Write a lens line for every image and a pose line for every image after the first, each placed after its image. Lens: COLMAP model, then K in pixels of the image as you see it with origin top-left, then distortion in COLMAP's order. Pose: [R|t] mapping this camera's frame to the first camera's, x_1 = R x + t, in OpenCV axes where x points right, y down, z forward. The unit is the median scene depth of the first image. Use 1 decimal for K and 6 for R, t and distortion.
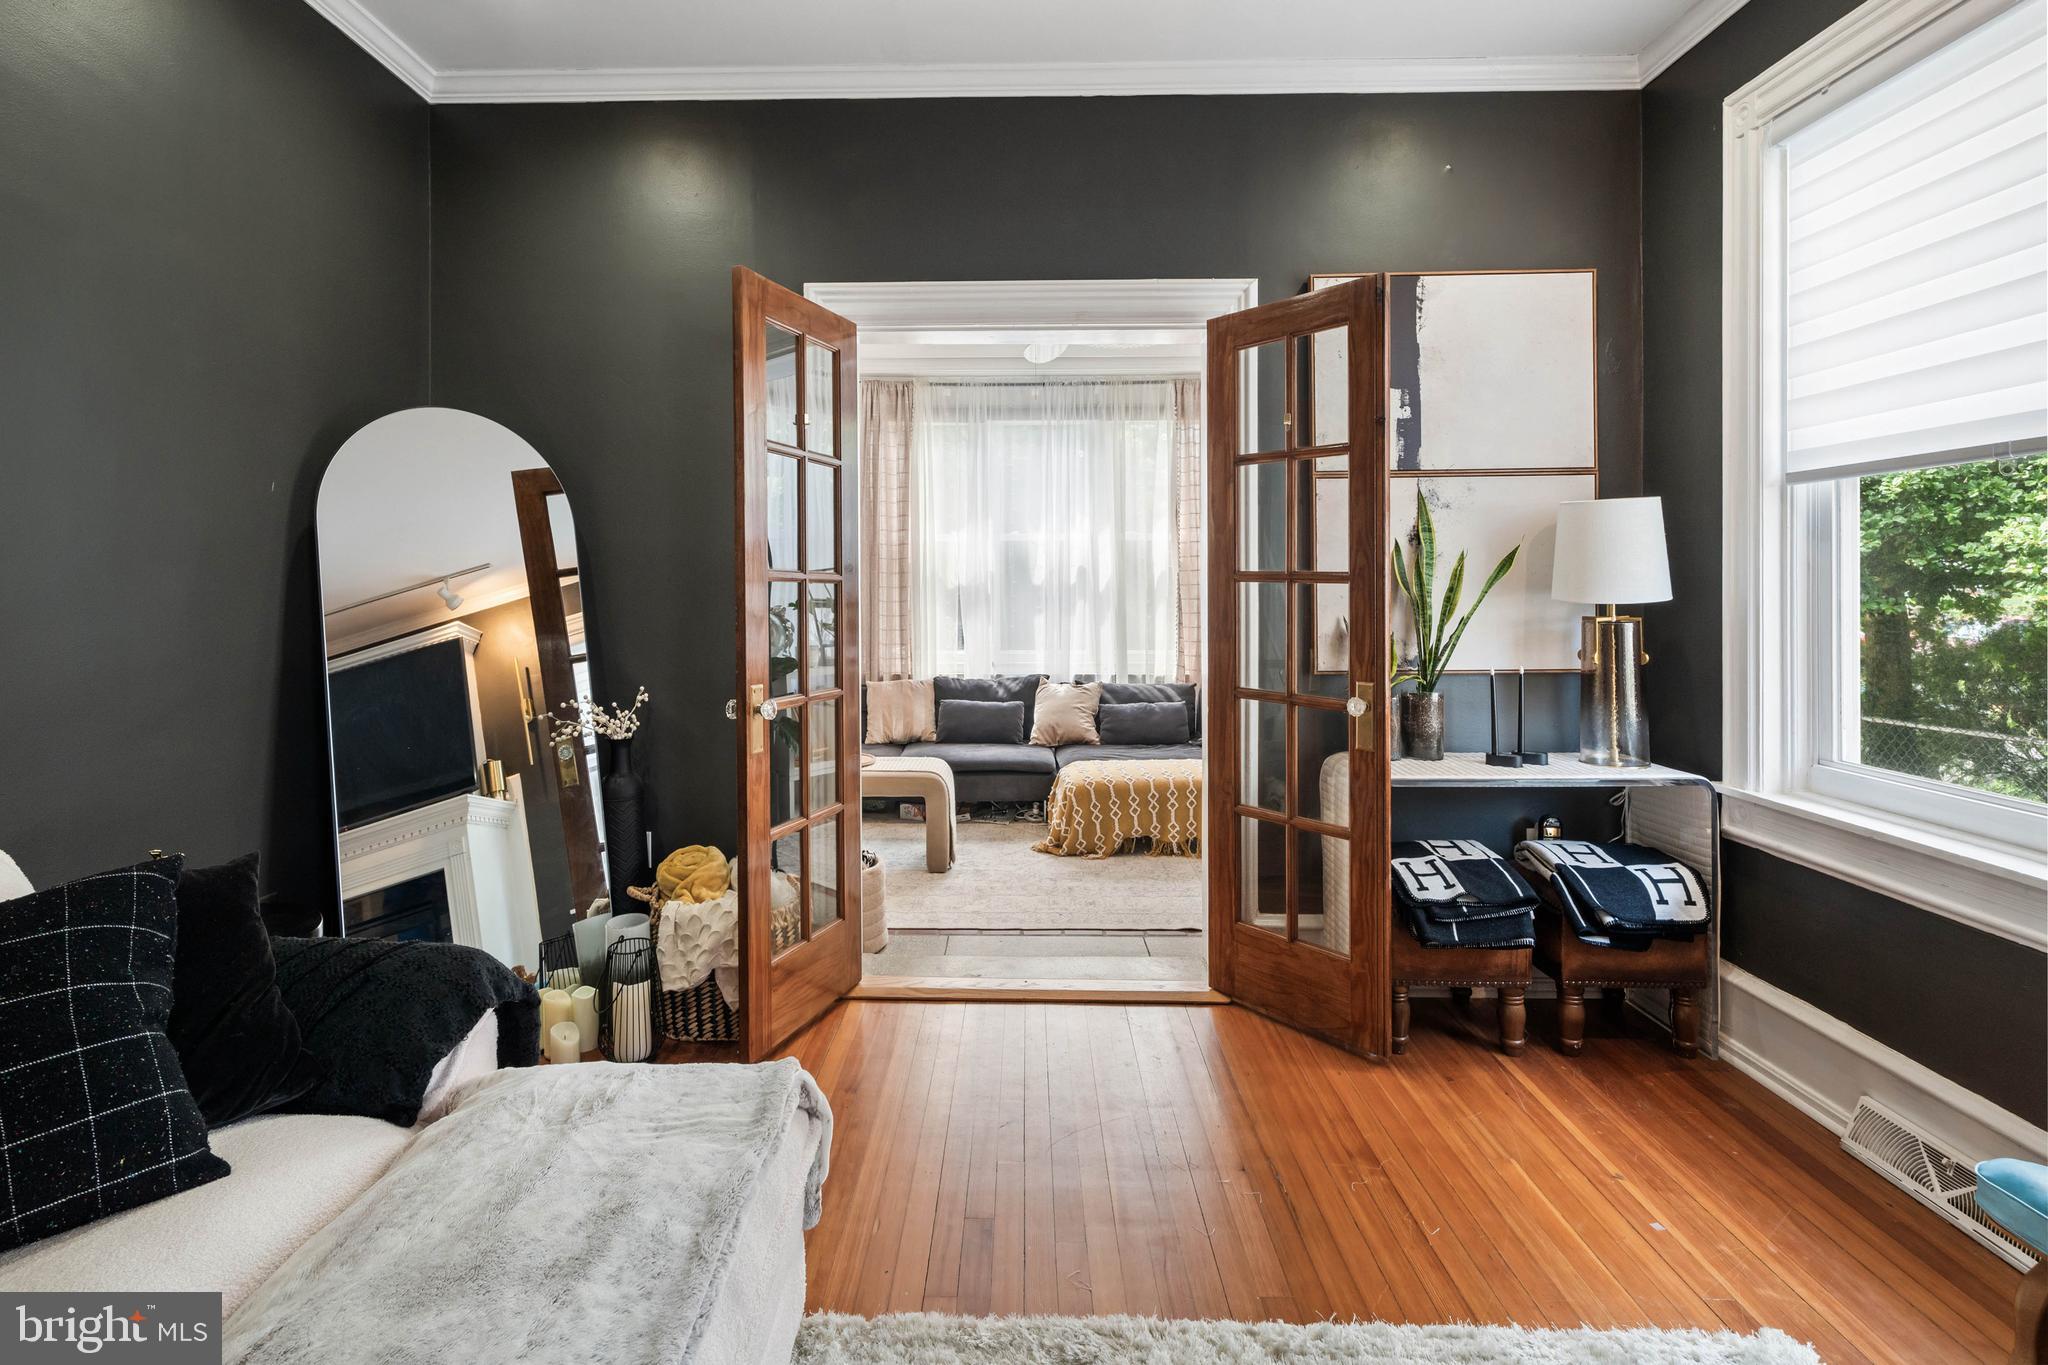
lens RADIAL K [[868.2, 0, 1002.5], [0, 868.2, 583.6], [0, 0, 1]] dist [0.001570, 0.000312]
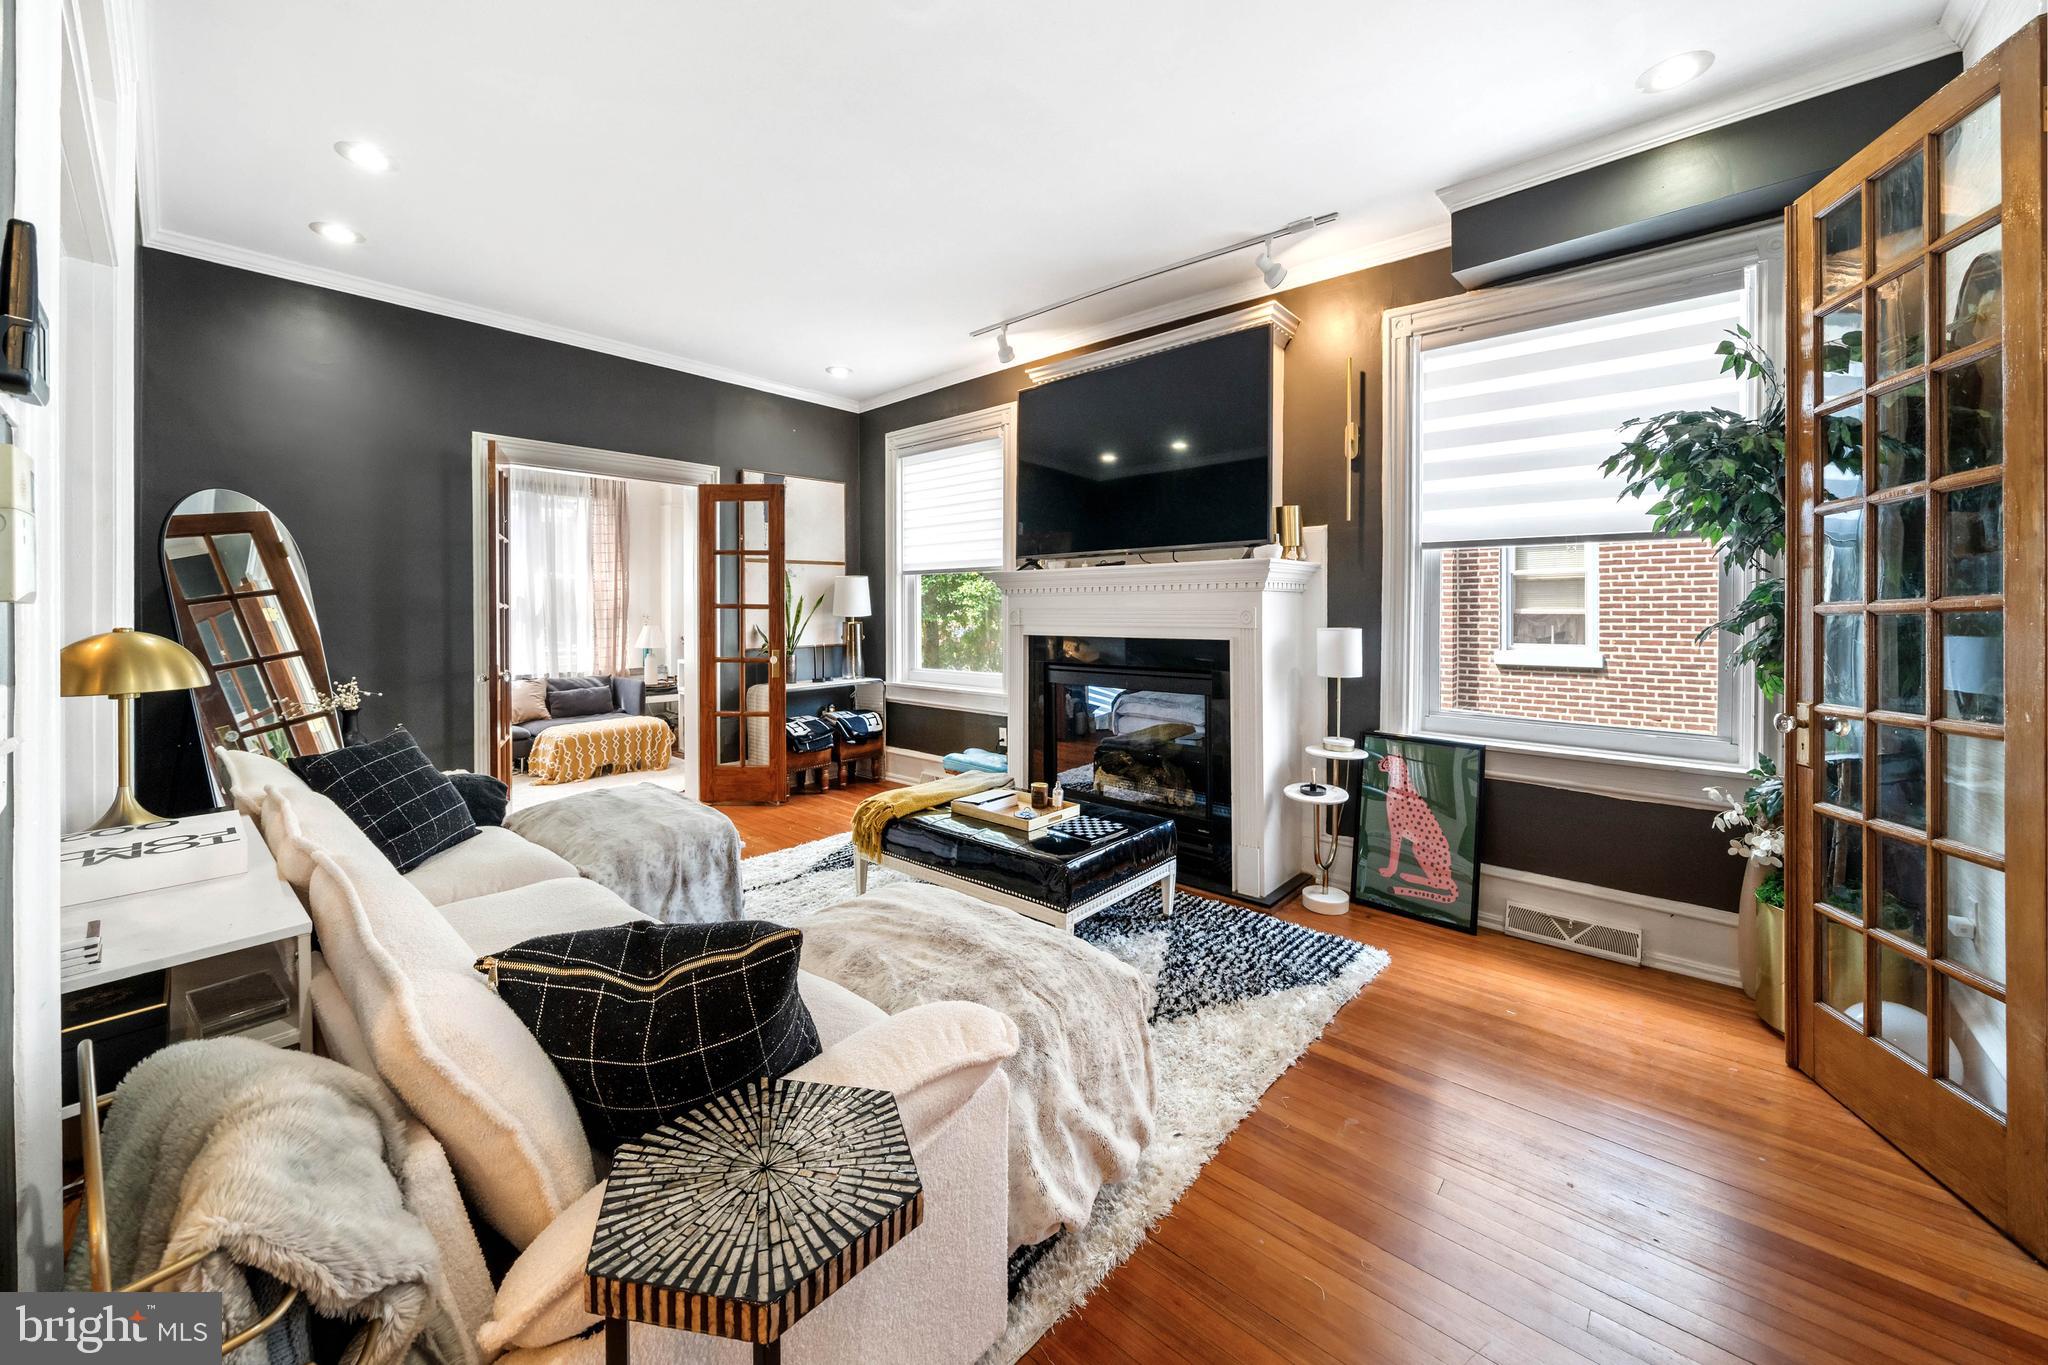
lens RADIAL K [[816.3, 0, 1023.5], [0, 816.3, 615.1], [0, 0, 1]] dist [-0.000915, -0.000020]
pose [[0.620349, -0.008444, 0.784280, -0.838247], [0.000918, 0.999949, 0.010040, -0.006532], [-0.784325, -0.005508, 0.620325, -0.854170]]
